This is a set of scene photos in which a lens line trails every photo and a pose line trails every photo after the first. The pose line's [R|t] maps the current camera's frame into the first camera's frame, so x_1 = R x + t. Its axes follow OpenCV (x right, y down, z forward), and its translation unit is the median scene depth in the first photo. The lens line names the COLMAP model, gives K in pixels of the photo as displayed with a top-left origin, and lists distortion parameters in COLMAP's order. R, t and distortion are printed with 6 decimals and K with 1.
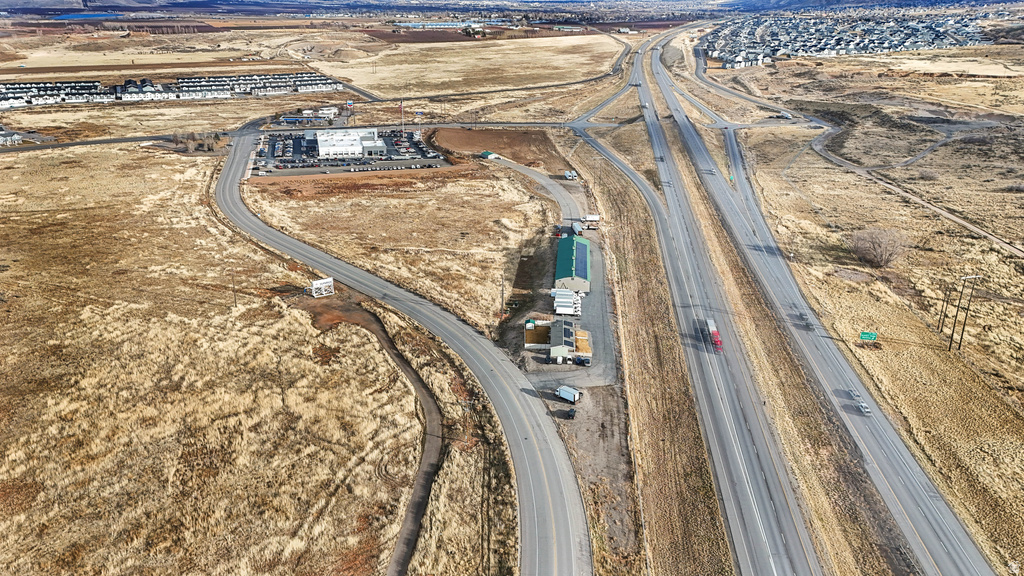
lens RADIAL K [[756.2, 0, 514.0], [0, 756.2, 282.3], [0, 0, 1]] dist [0.092453, -0.087437]
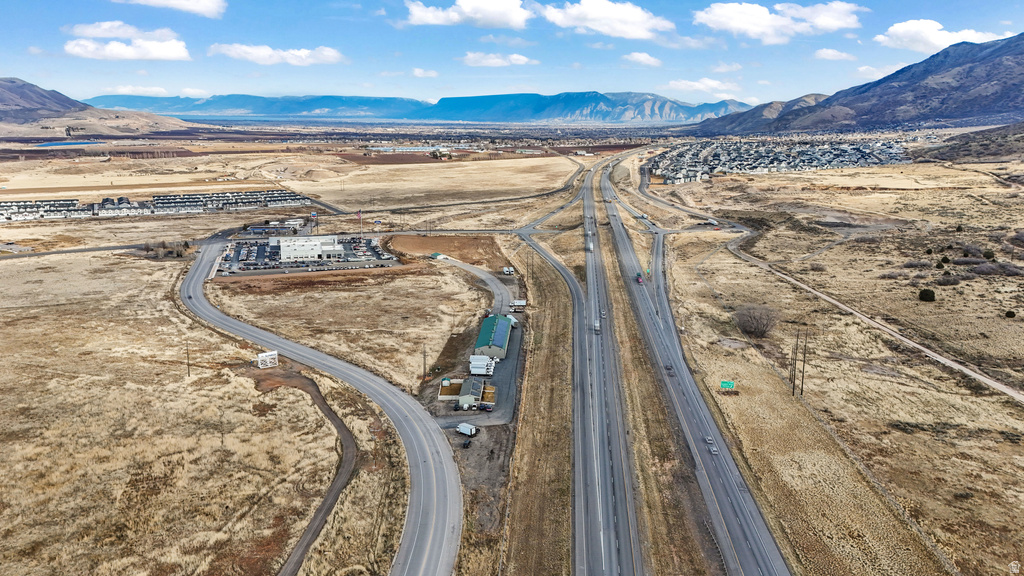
lens RADIAL K [[756.2, 0, 514.0], [0, 756.2, 282.3], [0, 0, 1]] dist [0.092453, -0.087437]
pose [[0.999384, -0.011462, 0.033176, 0.066032], [0.016386, 0.988218, -0.152175, 0.061879], [-0.031040, 0.152624, 0.987797, -0.126985]]
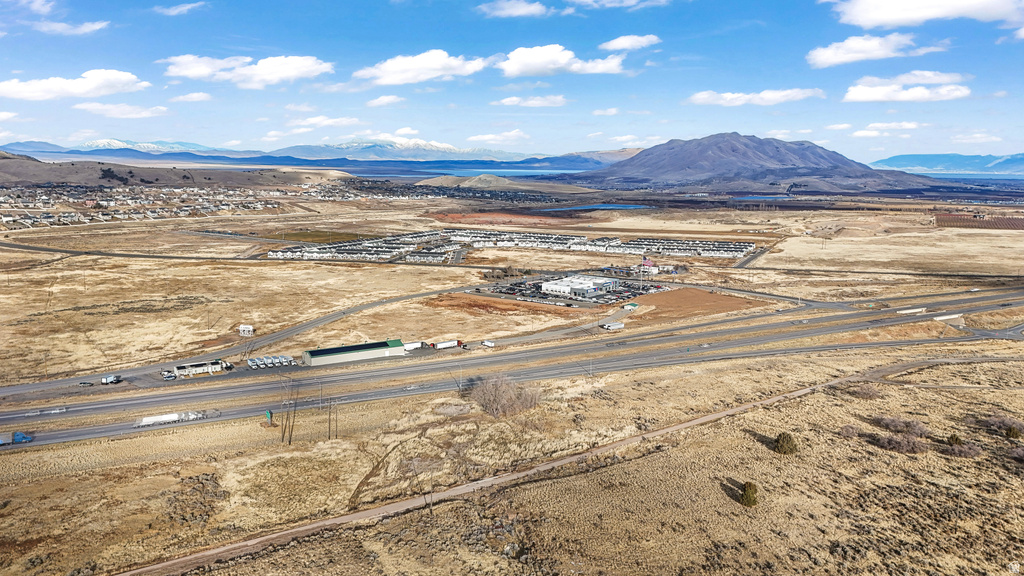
lens RADIAL K [[764.9, 0, 516.1], [0, 764.9, 286.2], [0, 0, 1]] dist [0.098976, -0.091943]
pose [[0.623775, 0.120039, -0.772331, 1.144437], [-0.289748, 0.953244, -0.085859, -0.086589], [0.725913, 0.277338, 0.629391, 0.303393]]
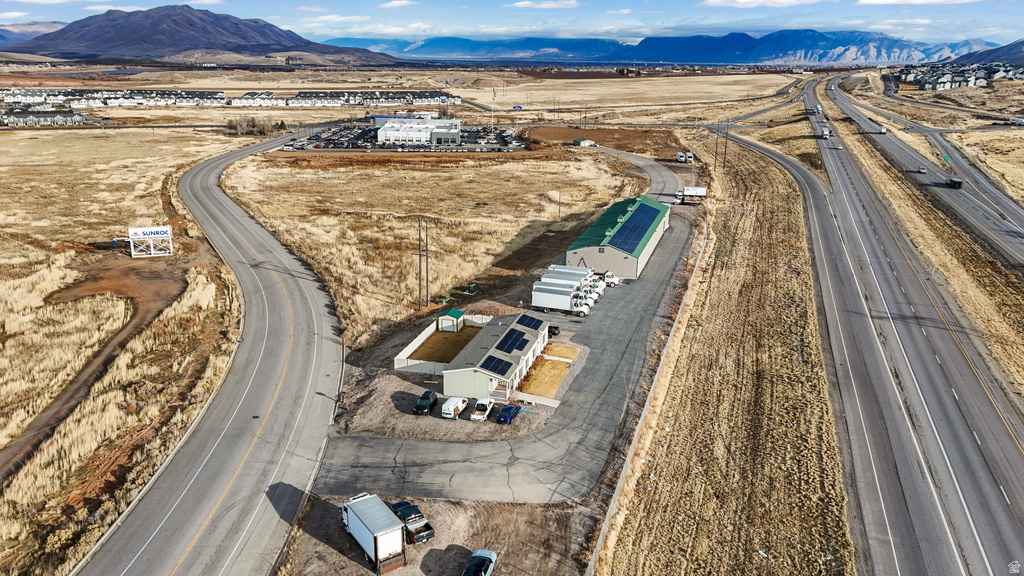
lens RADIAL K [[746.7, 0, 512.0], [0, 746.7, 288.0], [0, 0, 1]] dist [0.042669, -0.001752]
pose [[0.975424, 0.066907, -0.209931, 0.104238], [-0.081650, 0.994709, -0.062354, 0.045464], [0.204648, 0.077962, 0.975726, 0.448059]]
